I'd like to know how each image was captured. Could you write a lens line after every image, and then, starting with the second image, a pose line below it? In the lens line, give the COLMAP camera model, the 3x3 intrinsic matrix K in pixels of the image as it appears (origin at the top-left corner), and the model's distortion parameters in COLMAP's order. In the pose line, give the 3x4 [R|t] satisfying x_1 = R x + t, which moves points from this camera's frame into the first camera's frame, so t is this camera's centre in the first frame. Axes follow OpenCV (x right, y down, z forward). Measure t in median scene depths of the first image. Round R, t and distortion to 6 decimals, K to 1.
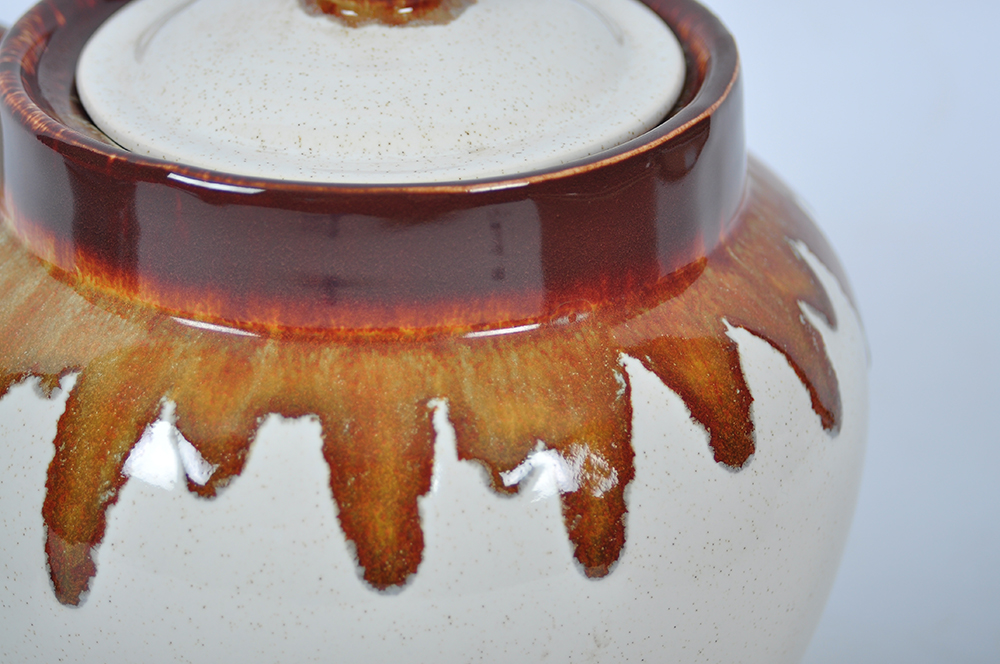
lens RADIAL K [[2597.6, 0, 500.9], [0, 2597.6, 330.9], [0, 0, 1]] dist [0.017476, 0.000000]
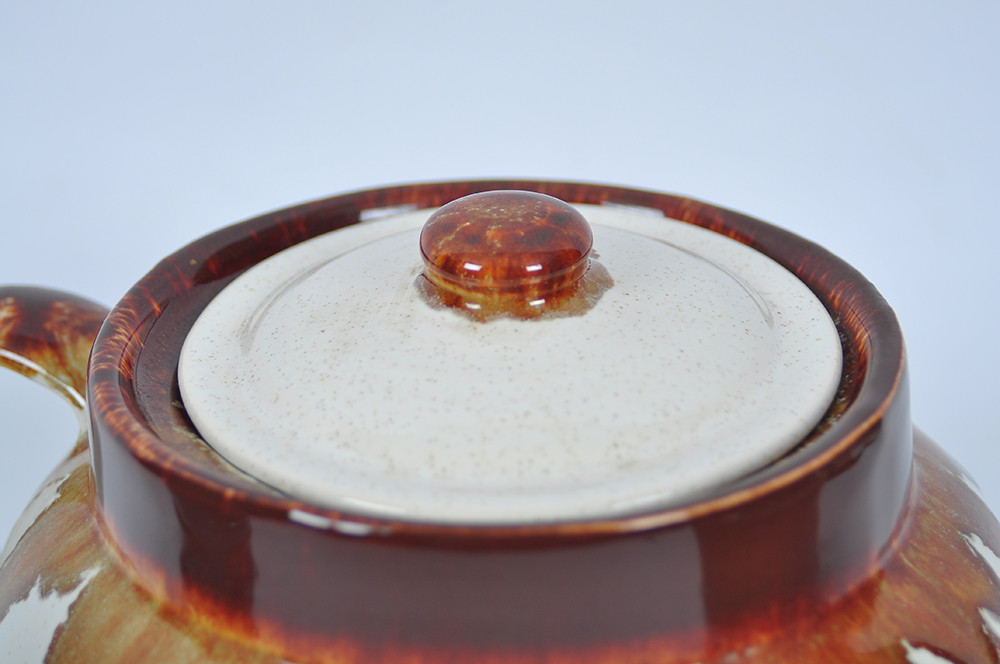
lens RADIAL K [[2597.6, 0, 496.7], [0, 2597.6, 336.3], [0, 0, 1]] dist [0.017476, 0.000000]
pose [[0.999538, -0.028438, -0.010710, -0.044047], [0.028222, 0.999404, -0.019870, -0.098212], [0.011268, 0.019558, 0.999745, 0.092268]]
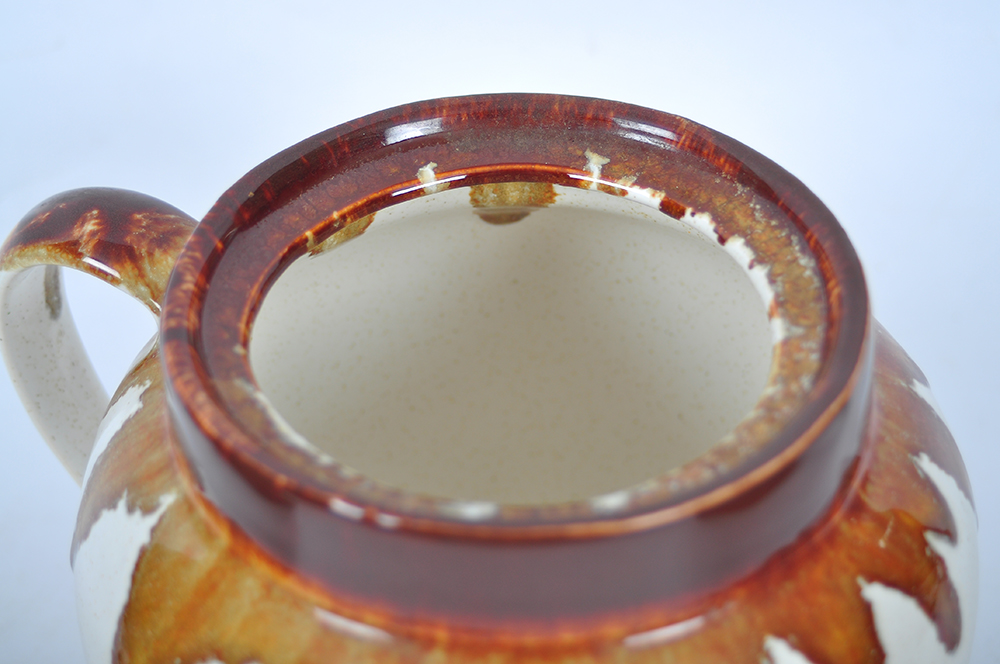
lens RADIAL K [[2014.4, 0, 495.9], [0, 2014.4, 331.9], [0, 0, 1]] dist [-0.053485, 0.000000]
pose [[0.999324, -0.019646, -0.031078, -0.036004], [0.026086, 0.974527, 0.222749, -0.294899], [0.025910, -0.223409, 0.974380, 0.221043]]
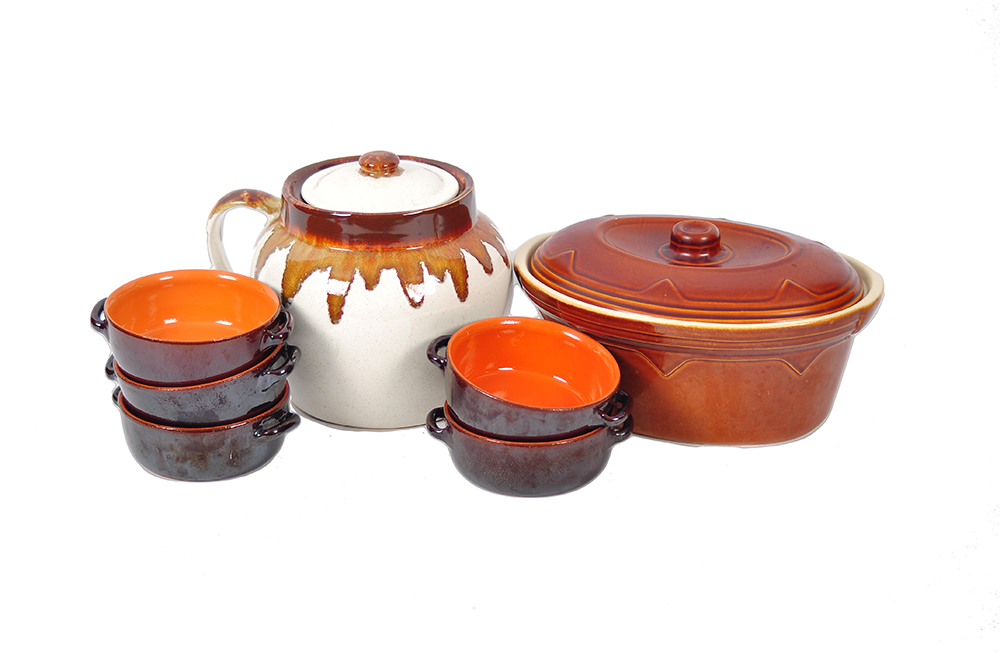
lens RADIAL K [[1773.5, 0, 474.2], [0, 1773.5, 282.6], [0, 0, 1]] dist [-0.110826, 0.000000]
pose [[0.970150, -0.104432, 0.218865, -0.543977], [0.123672, 0.989401, -0.076097, 0.274018], [-0.208599, 0.100893, 0.972783, -1.702578]]
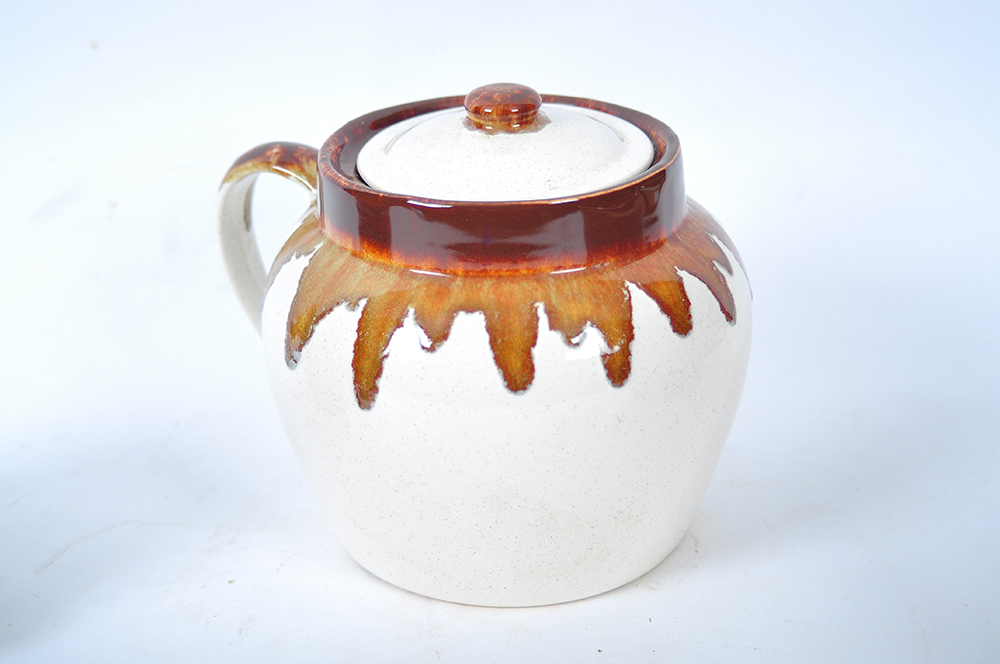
lens RADIAL K [[1773.5, 0, 501.0], [0, 1773.5, 332.2], [0, 0, 1]] dist [-0.110826, 0.000000]
pose [[0.998993, -0.030724, -0.032702, -0.008581], [0.028919, 0.998105, -0.054320, 0.122030], [0.034309, 0.053319, 0.997988, -0.414063]]
